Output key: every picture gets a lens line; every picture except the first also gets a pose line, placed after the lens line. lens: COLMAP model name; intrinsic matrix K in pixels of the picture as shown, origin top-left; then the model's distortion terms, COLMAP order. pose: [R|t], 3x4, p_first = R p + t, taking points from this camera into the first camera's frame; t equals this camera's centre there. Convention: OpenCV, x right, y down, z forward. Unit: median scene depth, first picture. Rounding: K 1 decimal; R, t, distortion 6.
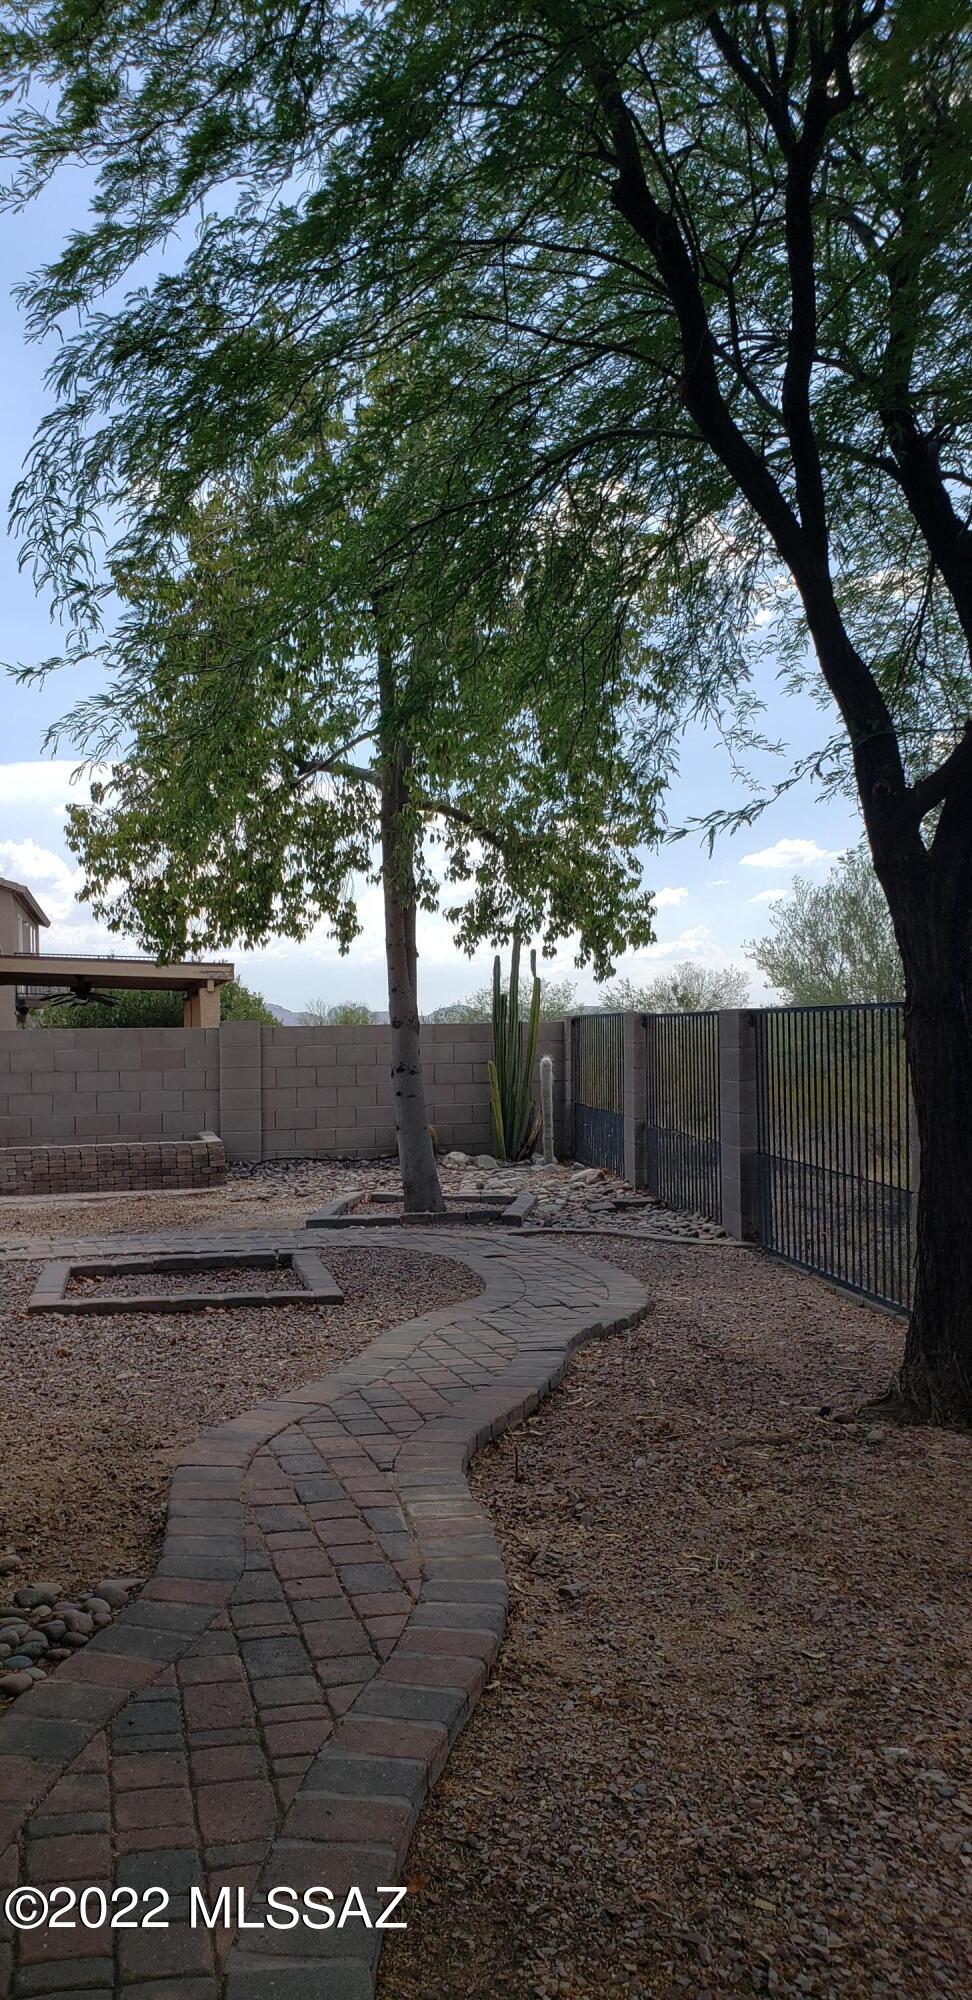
lens RADIAL K [[1688.1, 0, 527.9], [0, 1688.1, 1084.1], [0, 0, 1]] dist [0.083292, -0.000157]
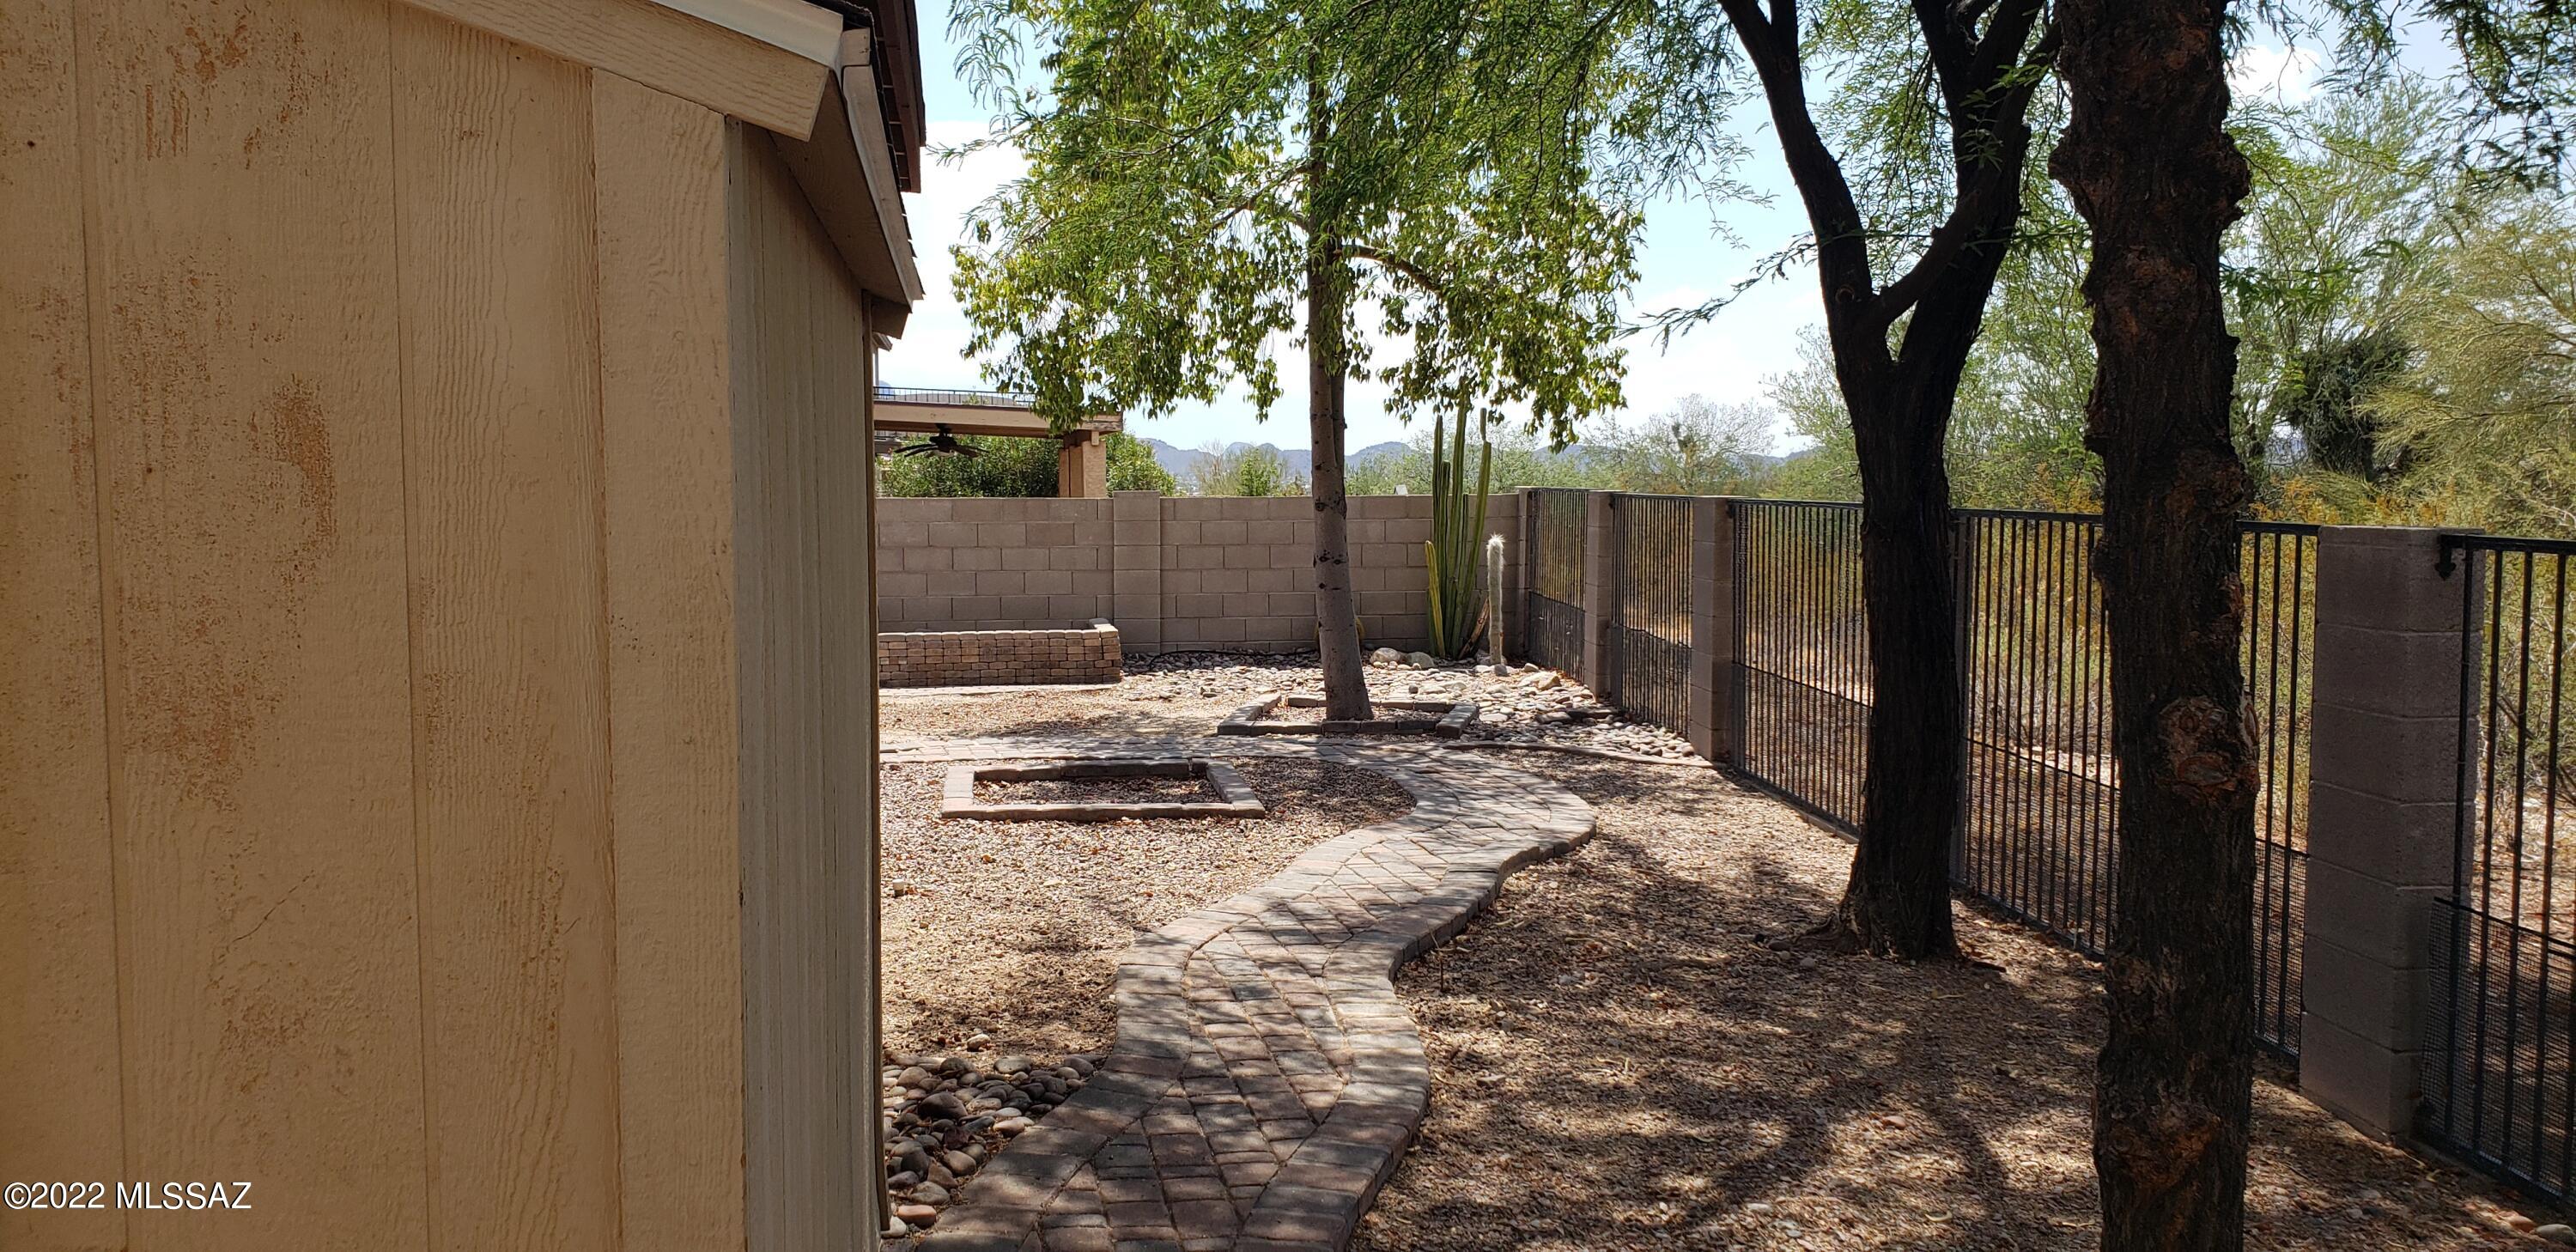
lens RADIAL K [[2174.4, 0, 1182.1], [0, 2174.4, 677.5], [0, 0, 1]] dist [0.083292, -0.000157]
pose [[0.990658, 0.018768, -0.135075, 0.004943], [-0.010463, 0.998026, 0.061932, -0.014682], [0.135970, -0.059940, 0.988898, -0.126969]]
